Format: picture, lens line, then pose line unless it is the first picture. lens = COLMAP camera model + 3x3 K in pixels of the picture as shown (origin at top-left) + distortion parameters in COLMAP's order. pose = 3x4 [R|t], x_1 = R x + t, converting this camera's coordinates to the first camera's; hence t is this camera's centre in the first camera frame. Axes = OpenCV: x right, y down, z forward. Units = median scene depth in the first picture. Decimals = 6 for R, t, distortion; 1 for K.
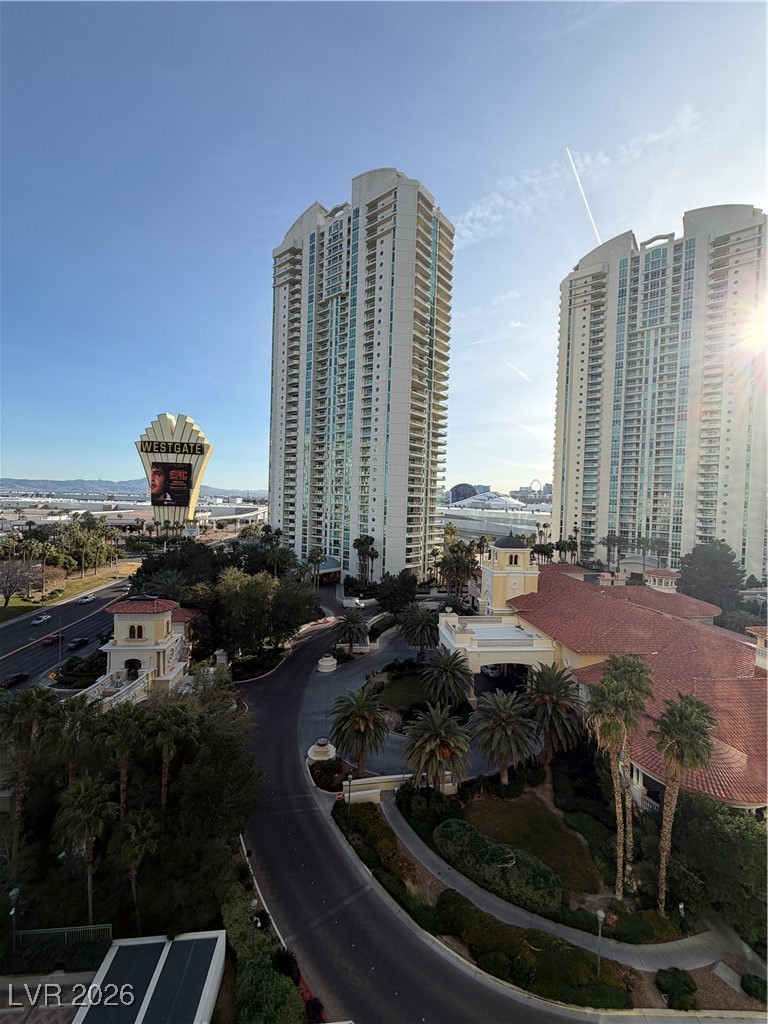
lens RADIAL K [[406.2, 0, 384.5], [0, 406.2, 509.9], [0, 0, 1]] dist [-0.002065, -0.000255]
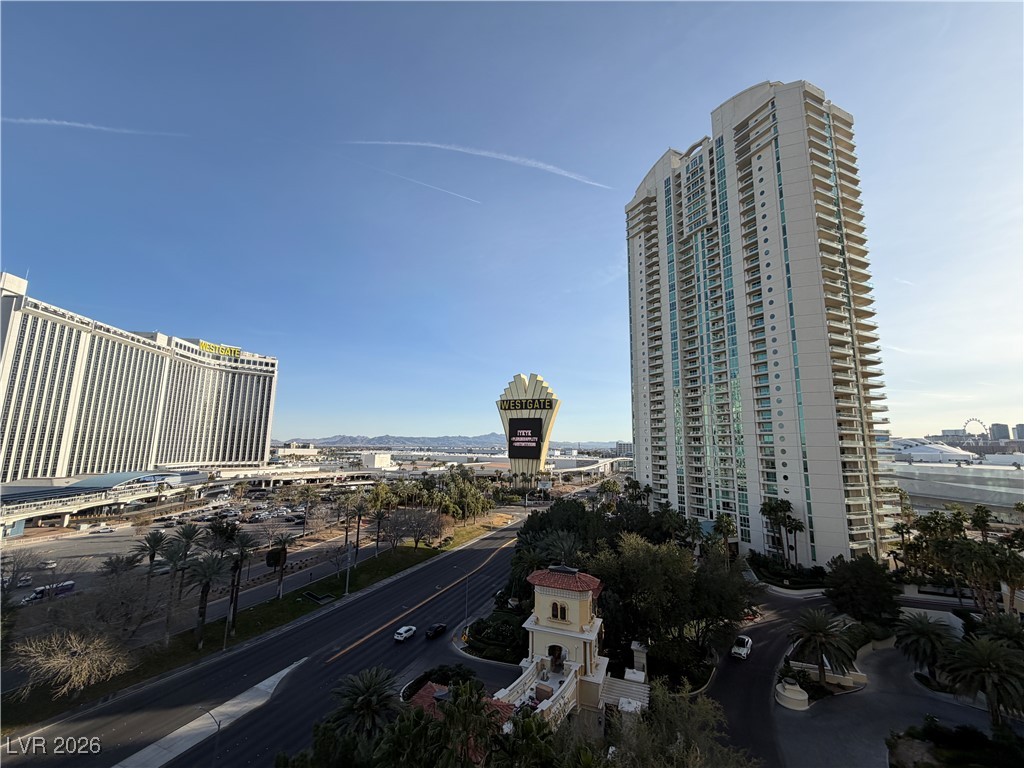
lens RADIAL K [[406.2, 0, 508.8], [0, 406.2, 383.5], [0, 0, 1]] dist [-0.002065, -0.000255]
pose [[0.881343, -0.087172, -0.464365, -0.104313], [-0.002065, 0.982112, -0.188284, -0.004879], [0.472472, 0.166902, 0.865398, 0.048243]]
